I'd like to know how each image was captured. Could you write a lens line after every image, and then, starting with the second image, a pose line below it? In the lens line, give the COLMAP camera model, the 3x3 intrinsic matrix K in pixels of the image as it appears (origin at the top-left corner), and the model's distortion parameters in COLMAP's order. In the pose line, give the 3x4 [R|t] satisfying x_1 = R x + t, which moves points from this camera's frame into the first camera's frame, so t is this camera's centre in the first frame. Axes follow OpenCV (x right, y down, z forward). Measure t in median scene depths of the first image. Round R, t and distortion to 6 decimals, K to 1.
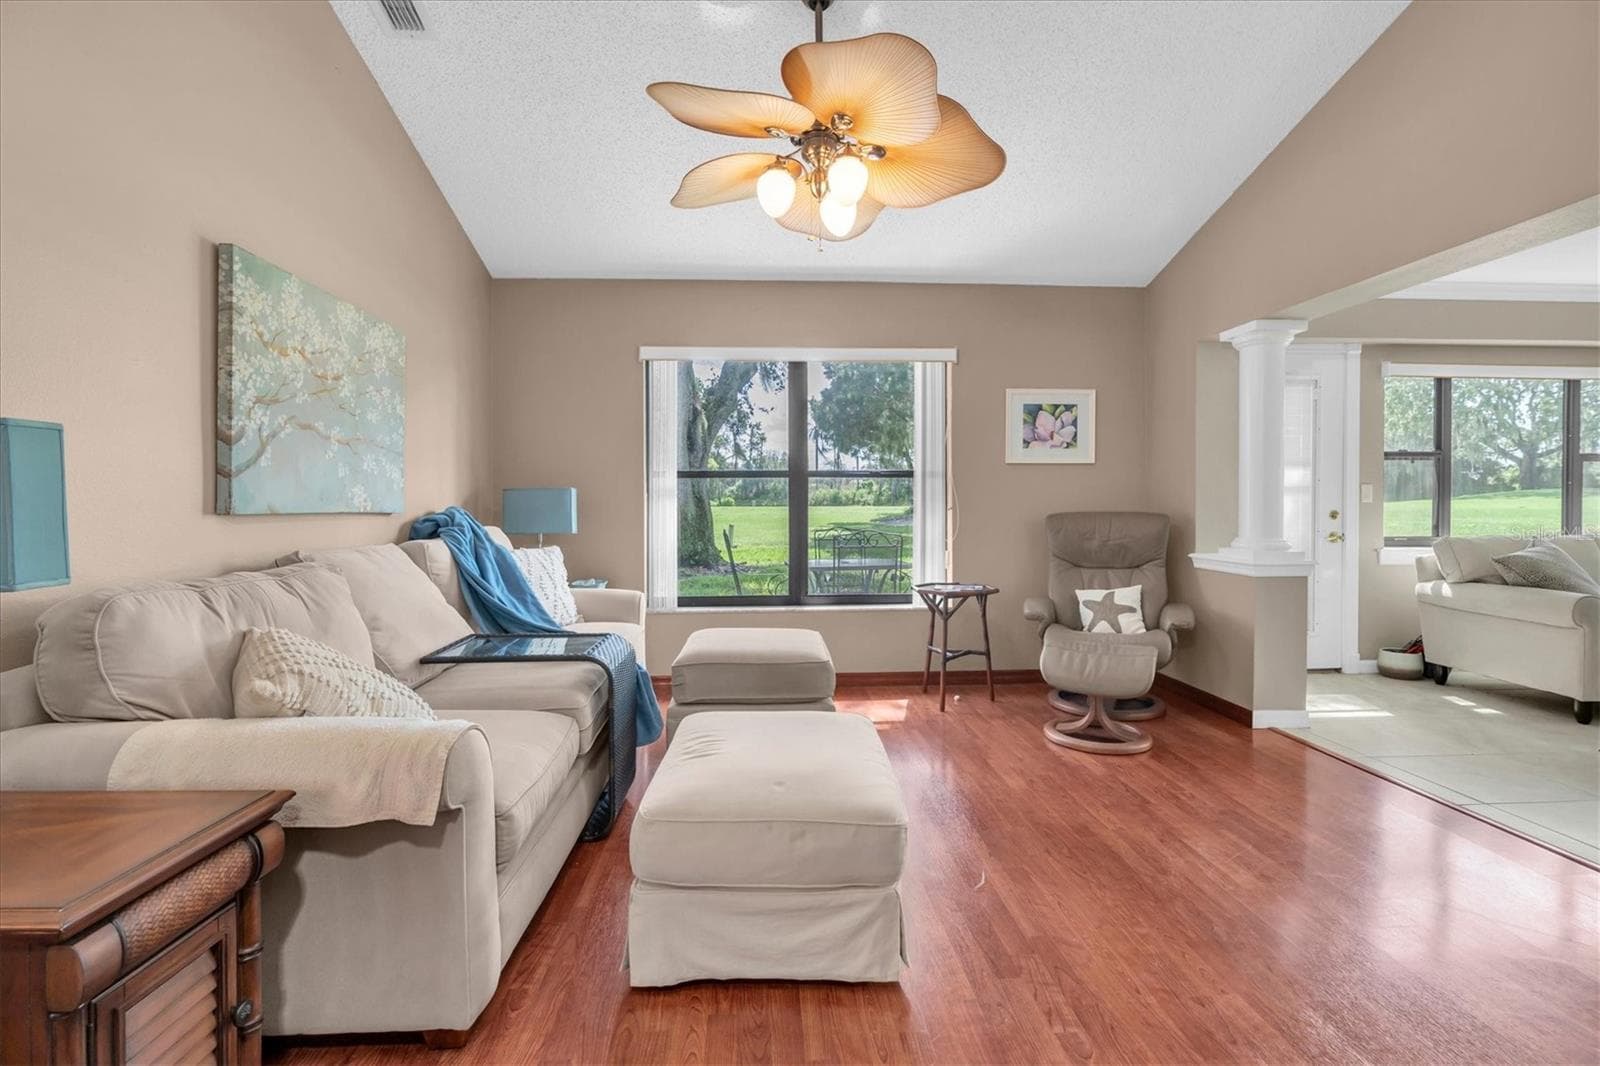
lens RADIAL K [[716.8, 0, 796.6], [0, 716.8, 514.9], [0, 0, 1]] dist [-0.008290, 0.001354]
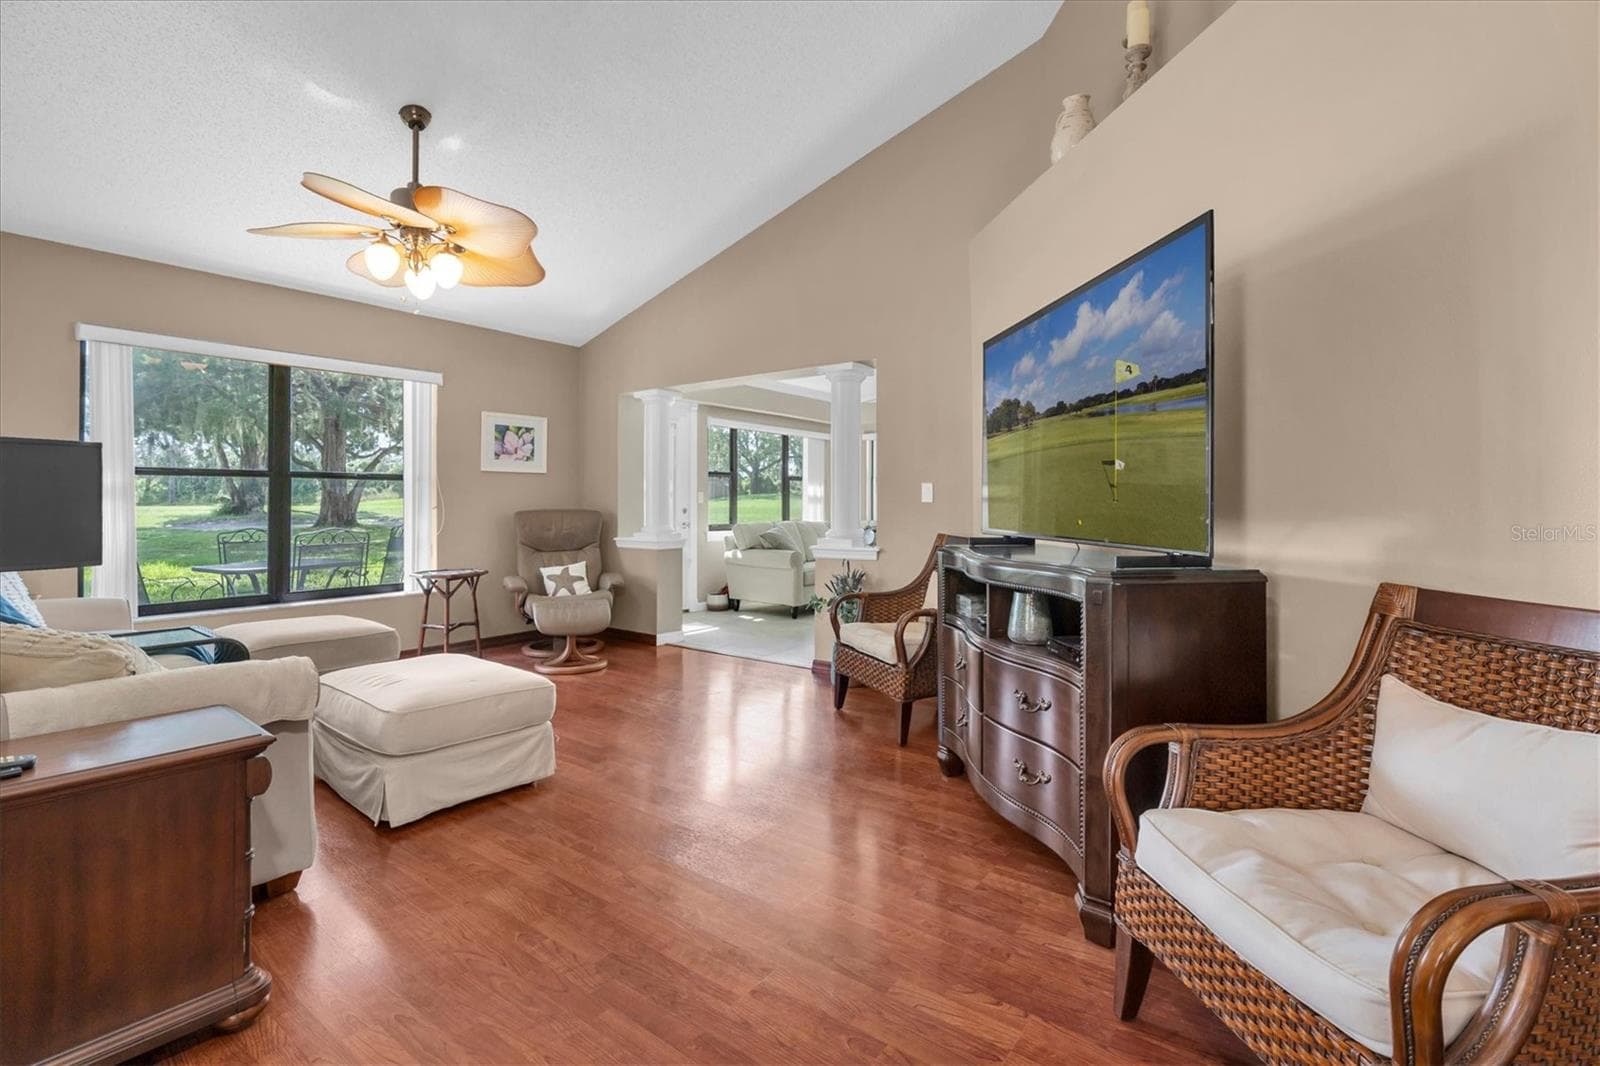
lens RADIAL K [[769.1, 0, 800.0], [0, 769.1, 520.1], [0, 0, 1]] dist [-0.002356, -0.000154]
pose [[0.647114, -0.015005, 0.762245, -0.388252], [0.010138, 0.999887, 0.011077, 0.004012], [-0.762326, 0.000559, 0.647193, -0.298125]]
